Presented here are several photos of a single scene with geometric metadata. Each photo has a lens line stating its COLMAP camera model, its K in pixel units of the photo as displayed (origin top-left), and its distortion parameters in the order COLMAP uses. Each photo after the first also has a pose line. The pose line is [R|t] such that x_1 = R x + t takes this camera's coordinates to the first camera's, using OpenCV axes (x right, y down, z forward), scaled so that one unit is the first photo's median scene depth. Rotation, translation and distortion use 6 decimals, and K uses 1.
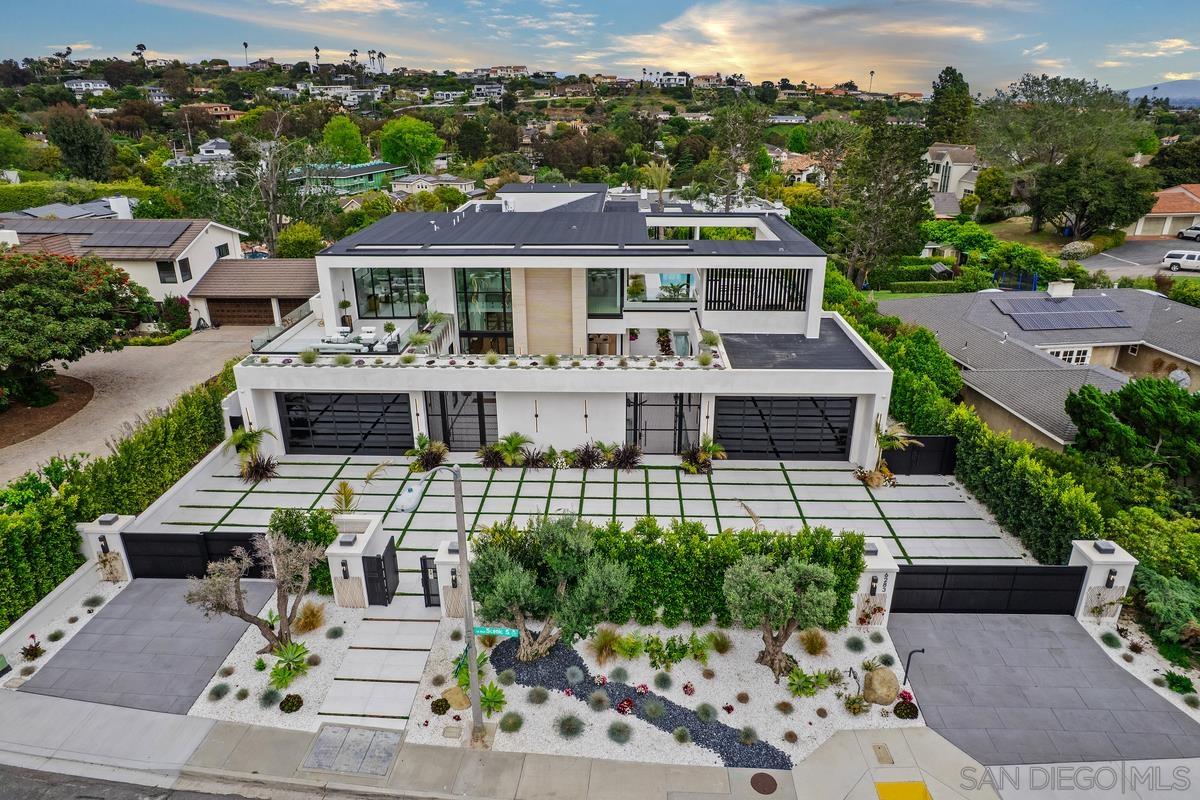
lens RADIAL K [[765.2, 0, 600.0], [0, 765.2, 400.0], [0, 0, 1]] dist [-0.084262, 0.079414]
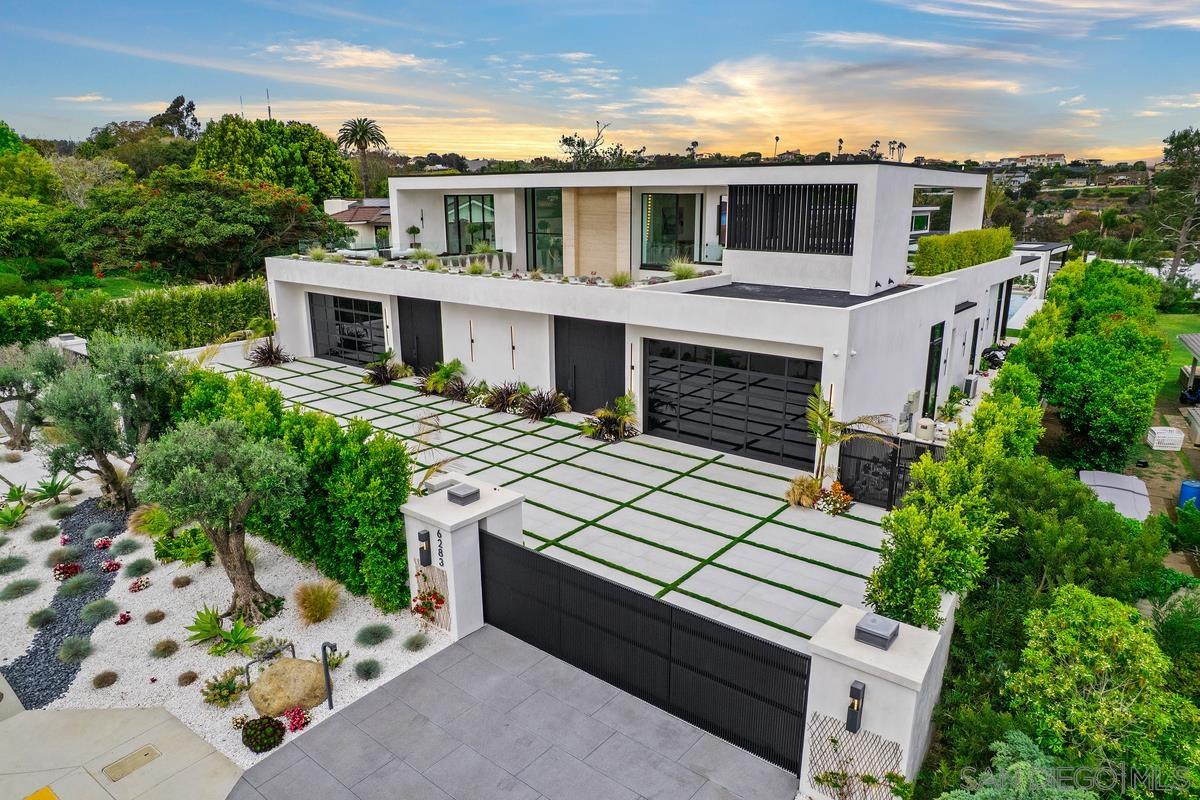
lens RADIAL K [[765.2, 0, 600.0], [0, 765.2, 400.0], [0, 0, 1]] dist [-0.084262, 0.079414]
pose [[0.799046, 0.159716, -0.579669, 0.535065], [-0.225293, 0.973369, -0.042364, 0.089137], [0.557466, 0.164447, 0.813750, 0.398995]]
